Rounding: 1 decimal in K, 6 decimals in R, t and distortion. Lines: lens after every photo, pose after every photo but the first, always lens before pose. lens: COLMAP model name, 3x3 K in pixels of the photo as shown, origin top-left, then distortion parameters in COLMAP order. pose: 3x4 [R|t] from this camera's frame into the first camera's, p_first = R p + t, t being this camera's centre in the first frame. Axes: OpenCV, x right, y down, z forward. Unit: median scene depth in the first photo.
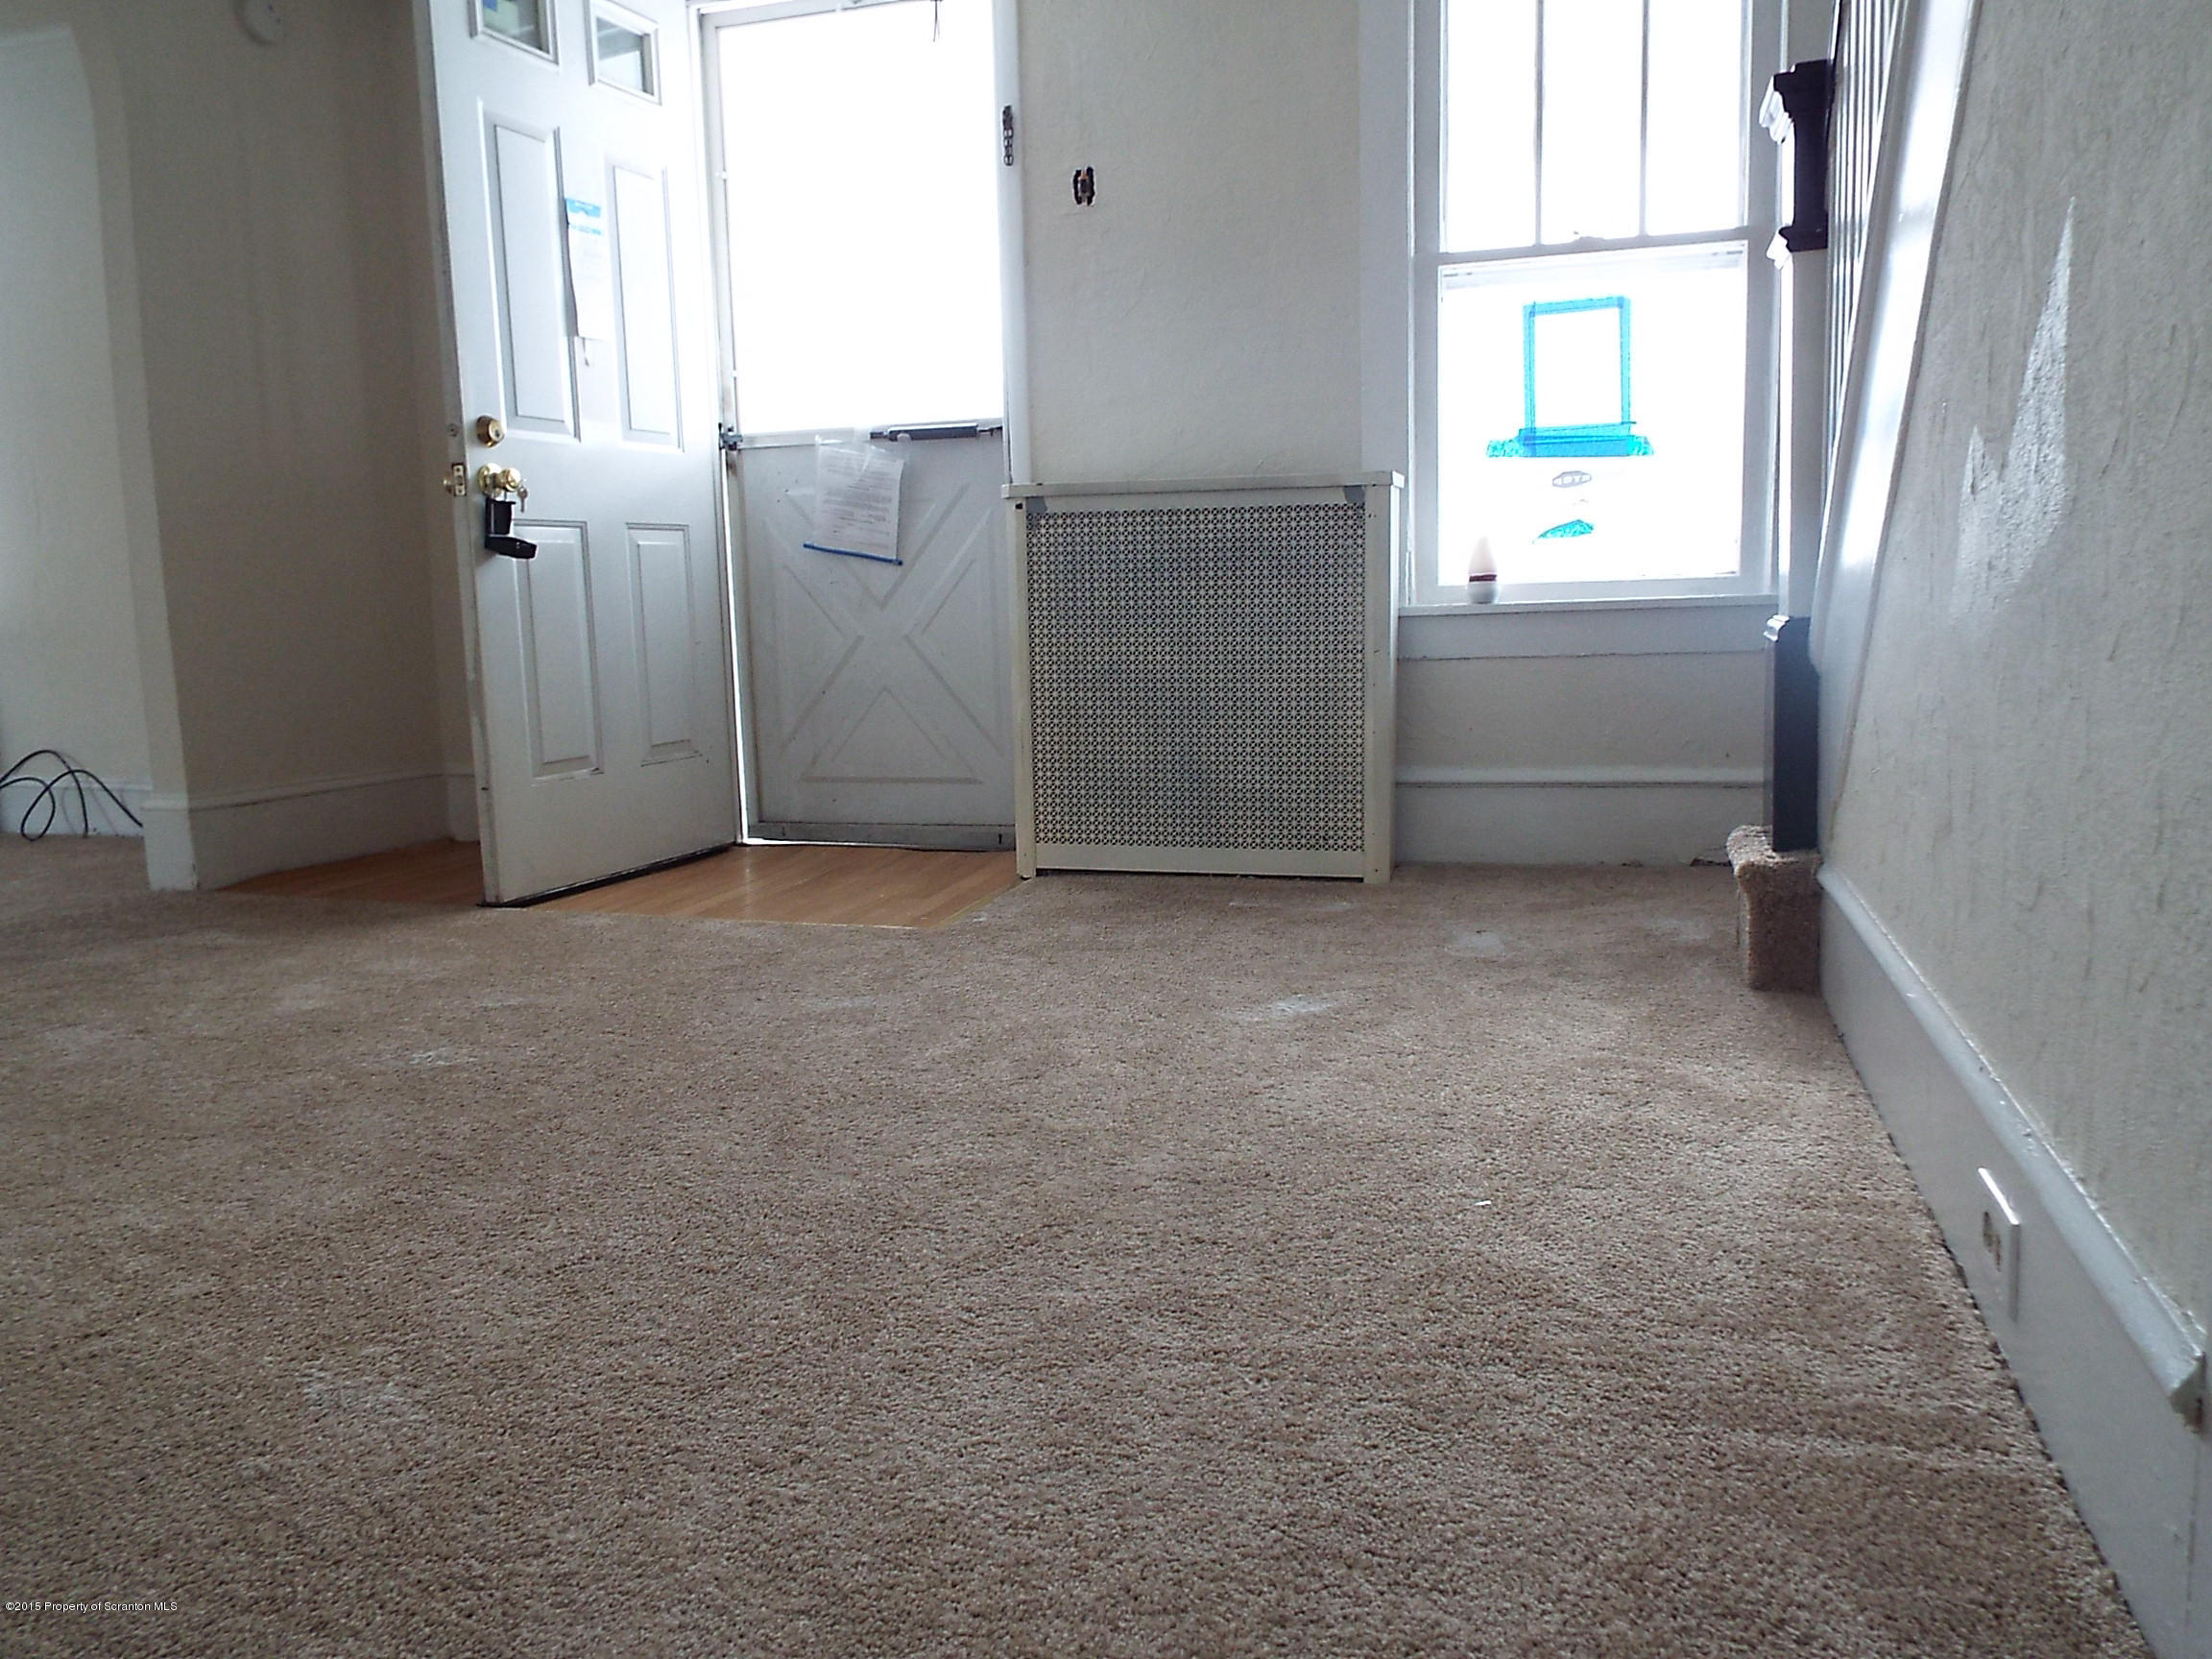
lens RADIAL K [[1584.2, 0, 1121.9], [0, 1584.2, 825.5], [0, 0, 1]] dist [-0.005484, -0.005860]
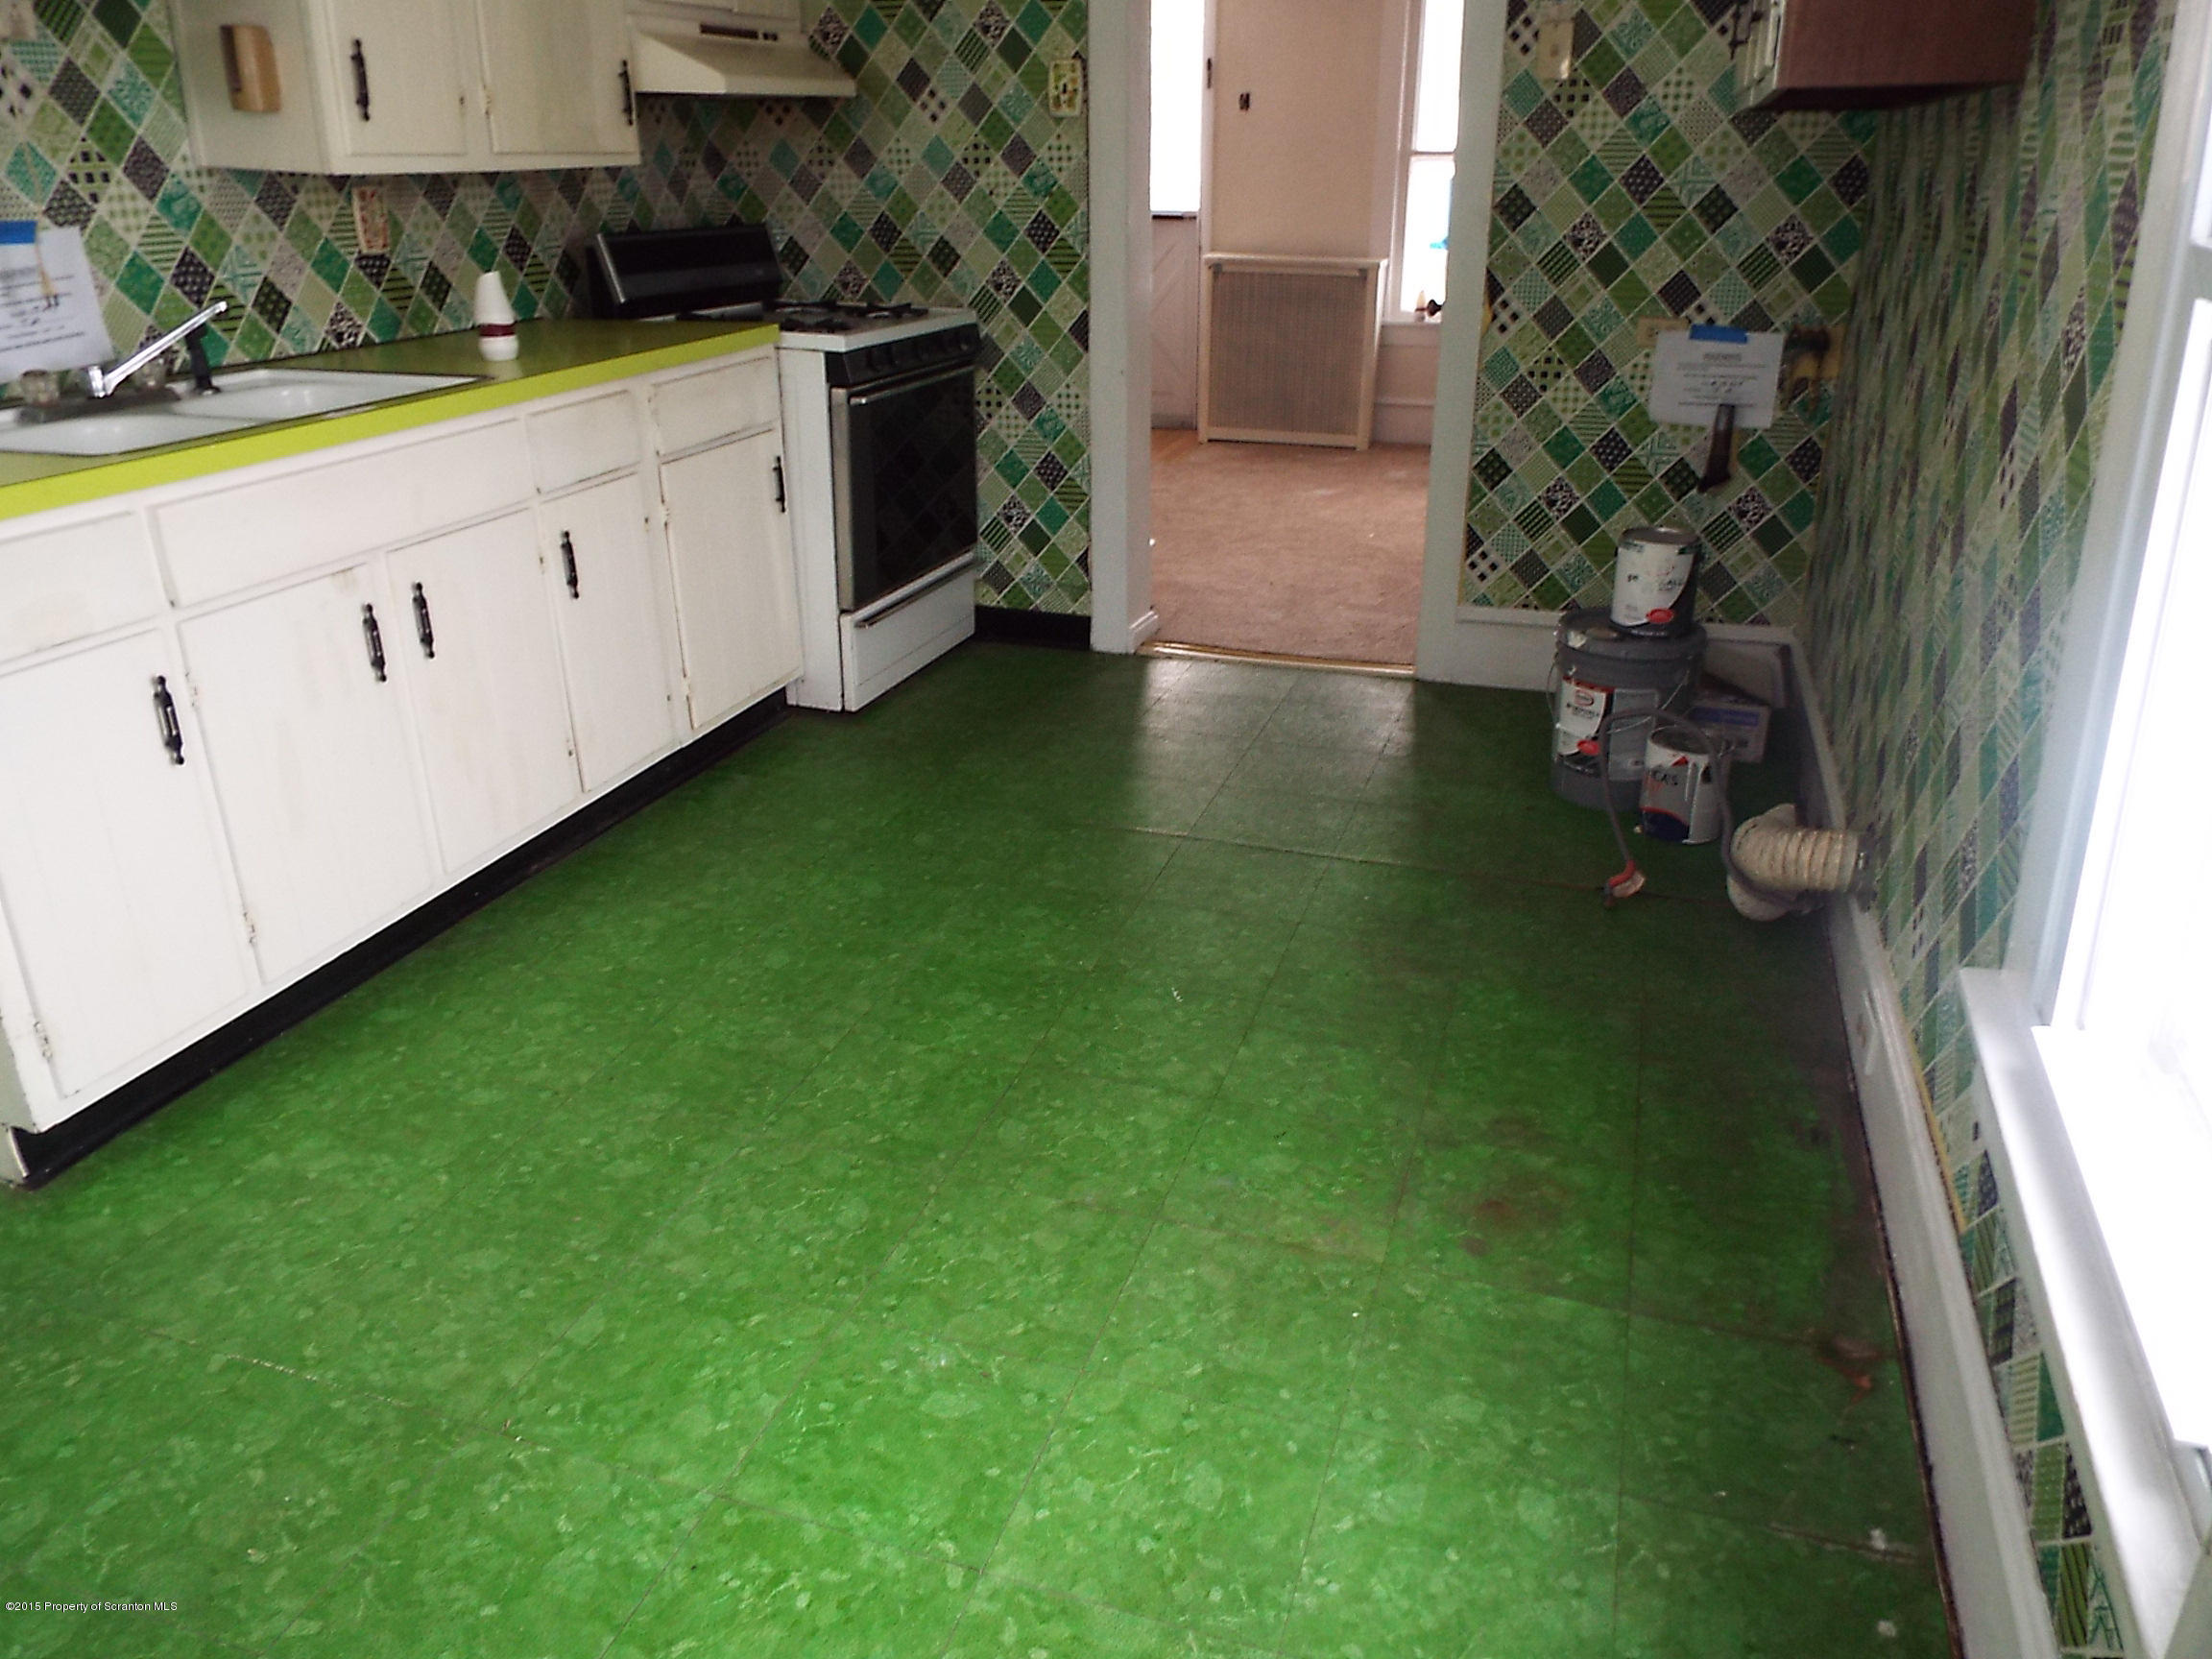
lens RADIAL K [[1584.2, 0, 1116.0], [0, 1584.2, 822.5], [0, 0, 1]] dist [-0.005484, -0.005860]
pose [[0.999317, 0.035190, -0.011301, -0.141003], [-0.031241, 0.967622, 0.250463, -0.004600], [0.019749, -0.249939, 0.968060, -1.285600]]
